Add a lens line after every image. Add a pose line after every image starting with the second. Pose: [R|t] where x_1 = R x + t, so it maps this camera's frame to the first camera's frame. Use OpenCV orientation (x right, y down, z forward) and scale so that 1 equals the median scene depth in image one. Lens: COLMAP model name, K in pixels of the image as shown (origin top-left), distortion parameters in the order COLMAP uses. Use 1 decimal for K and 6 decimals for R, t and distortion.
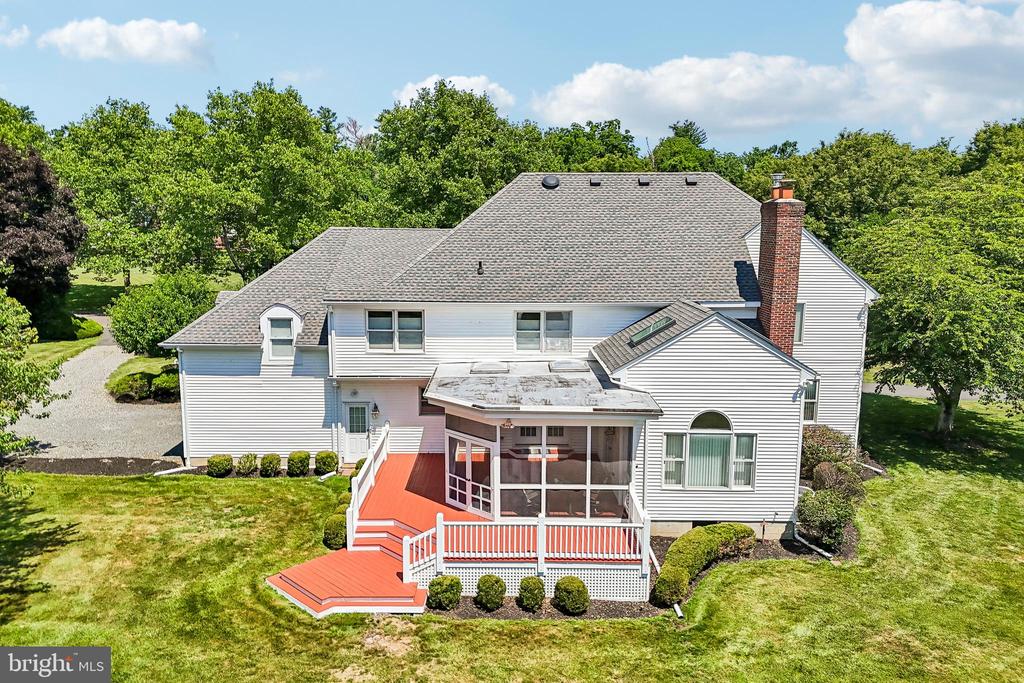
lens RADIAL K [[777.7, 0, 509.3], [0, 777.7, 338.7], [0, 0, 1]] dist [0.066179, -0.062573]
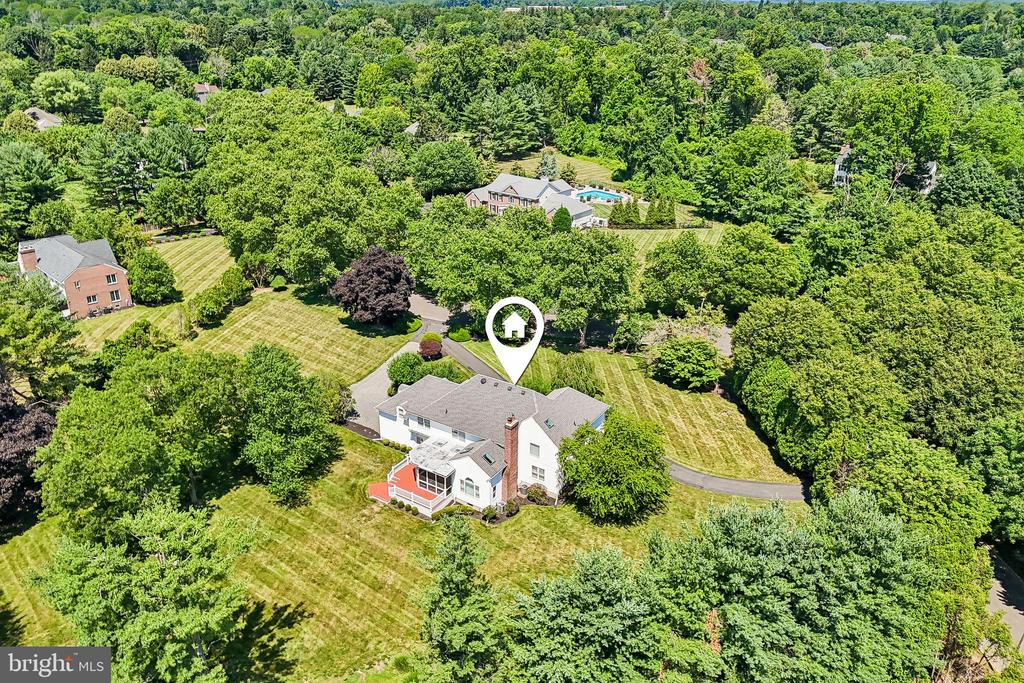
lens RADIAL K [[777.7, 0, 509.3], [0, 777.7, 338.7], [0, 0, 1]] dist [0.066179, -0.062573]
pose [[0.827143, 0.227455, -0.513906, 2.177873], [-0.089698, 0.956145, 0.278820, -1.599234], [0.554788, -0.184527, 0.811271, -1.798347]]
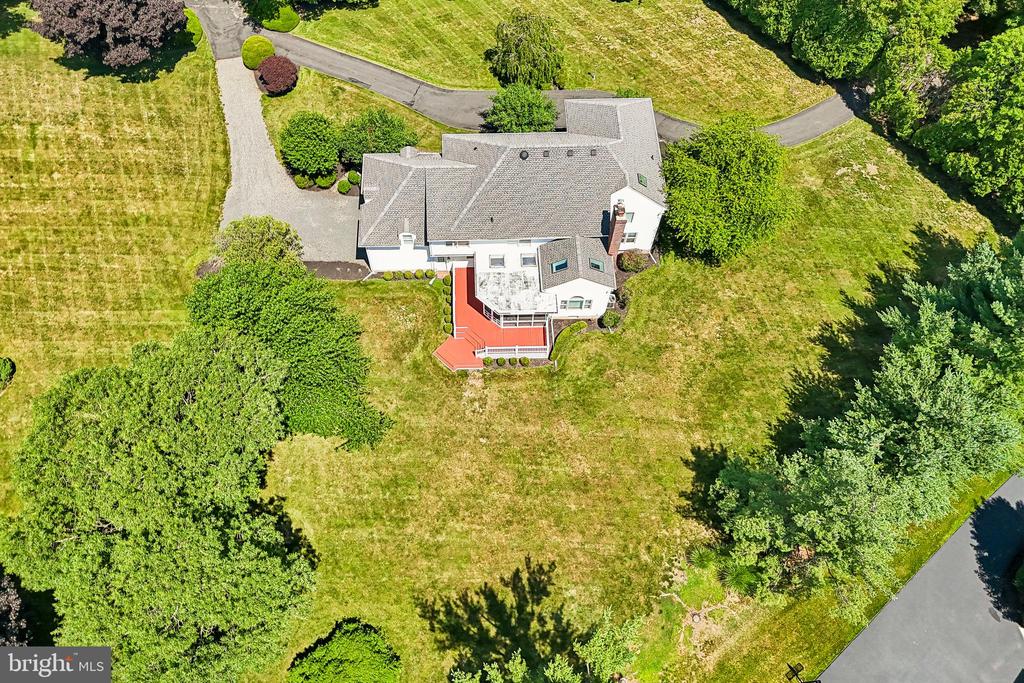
lens RADIAL K [[777.7, 0, 509.3], [0, 777.7, 338.7], [0, 0, 1]] dist [0.066179, -0.062573]
pose [[0.999794, -0.014916, 0.013730, -0.028350], [-0.002016, 0.600731, 0.799449, -2.054947], [-0.020173, -0.799312, 0.600578, -0.808169]]
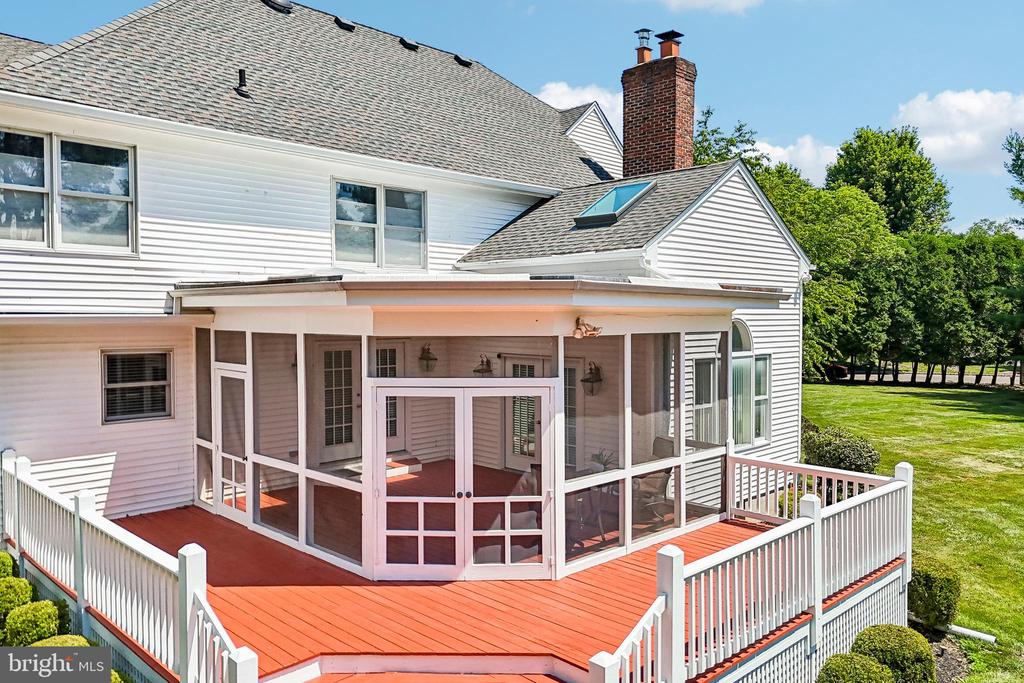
lens RADIAL K [[765.2, 0, 528.7], [0, 765.2, 339.7], [0, 0, 1]] dist [0.065553, -0.053816]
pose [[0.712836, -0.034142, 0.700499, -0.287900], [0.117934, 0.990427, -0.071739, 0.132068], [-0.691344, 0.133751, 0.710038, 0.676964]]
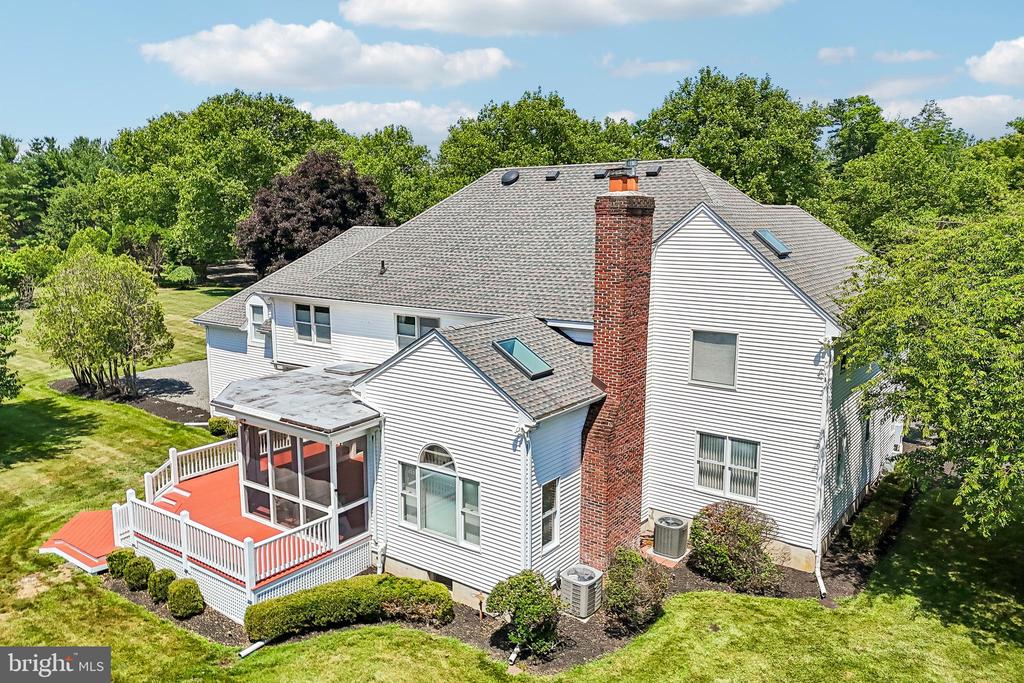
lens RADIAL K [[777.7, 0, 509.3], [0, 777.7, 338.7], [0, 0, 1]] dist [0.066179, -0.062573]
pose [[0.790501, 0.089962, -0.605817, 0.814840], [-0.091180, 0.995417, 0.028841, -0.052513], [0.605635, 0.032440, 0.795081, 0.373505]]
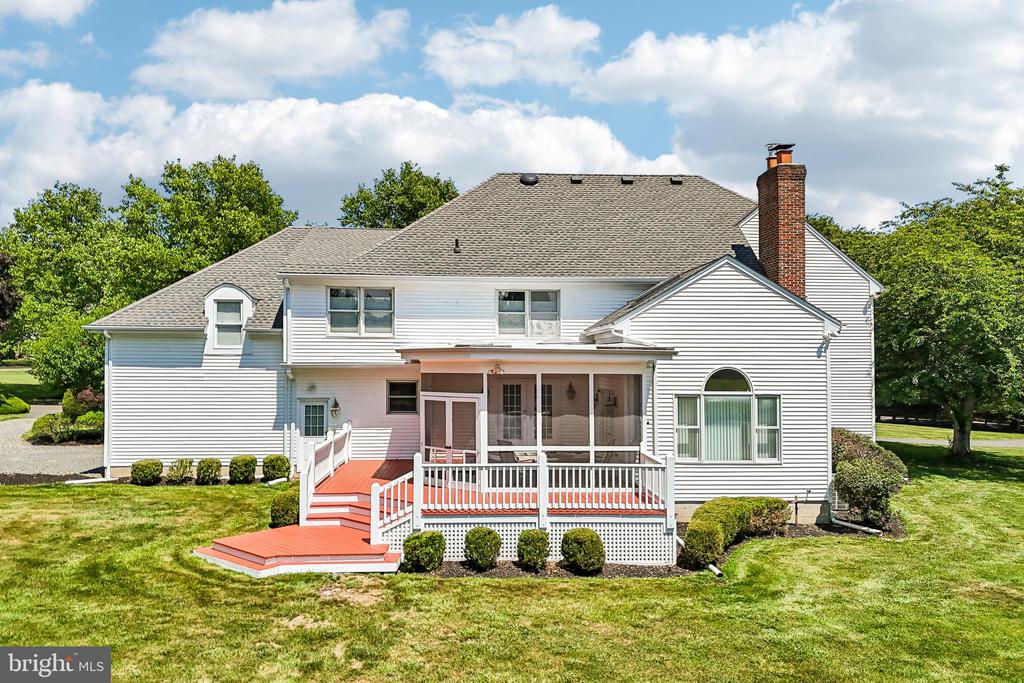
lens RADIAL K [[777.0, 0, 509.1], [0, 777.0, 345.6], [0, 0, 1]] dist [0.071318, -0.071537]
pose [[0.998492, -0.006010, 0.054576, -0.031659], [0.015864, 0.983177, -0.181966, 0.221242], [-0.052565, 0.182557, 0.981789, 0.151952]]
